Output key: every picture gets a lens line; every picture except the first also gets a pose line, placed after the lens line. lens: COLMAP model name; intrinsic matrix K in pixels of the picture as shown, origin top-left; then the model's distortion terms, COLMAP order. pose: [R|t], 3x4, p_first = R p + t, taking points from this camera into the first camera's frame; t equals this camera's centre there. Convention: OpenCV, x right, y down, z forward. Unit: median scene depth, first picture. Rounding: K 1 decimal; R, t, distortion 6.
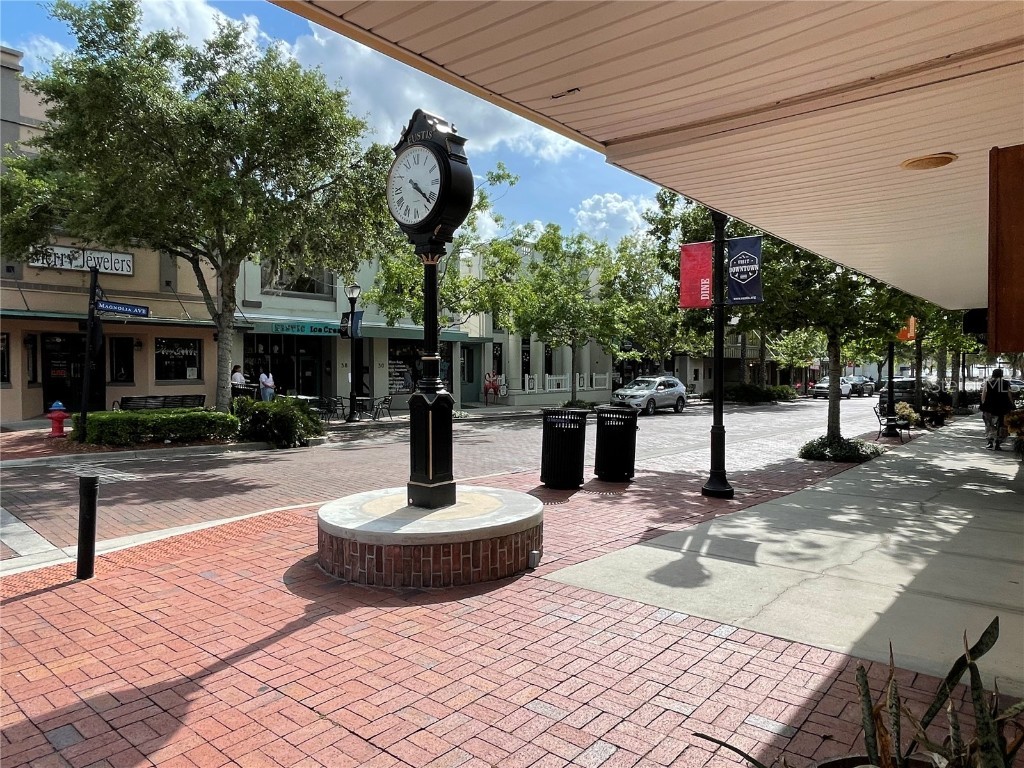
lens RADIAL K [[673.7, 0, 512.0], [0, 673.7, 384.0], [0, 0, 1]] dist [0.001507, 0.000757]
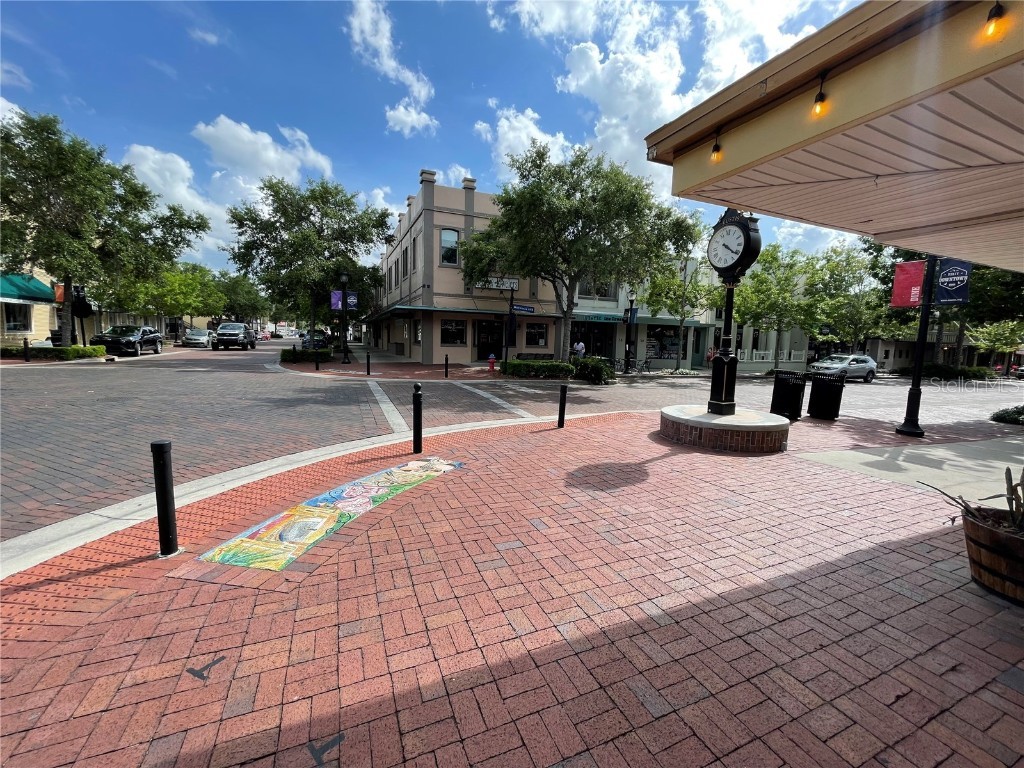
lens RADIAL K [[415.2, 0, 512.0], [0, 415.2, 384.0], [0, 0, 1]] dist [-0.001876, -0.000642]
pose [[0.892978, 0.072492, -0.444223, -0.042882], [-0.037769, 0.995533, 0.086534, 0.004344], [0.448512, -0.060495, 0.891727, -0.108004]]
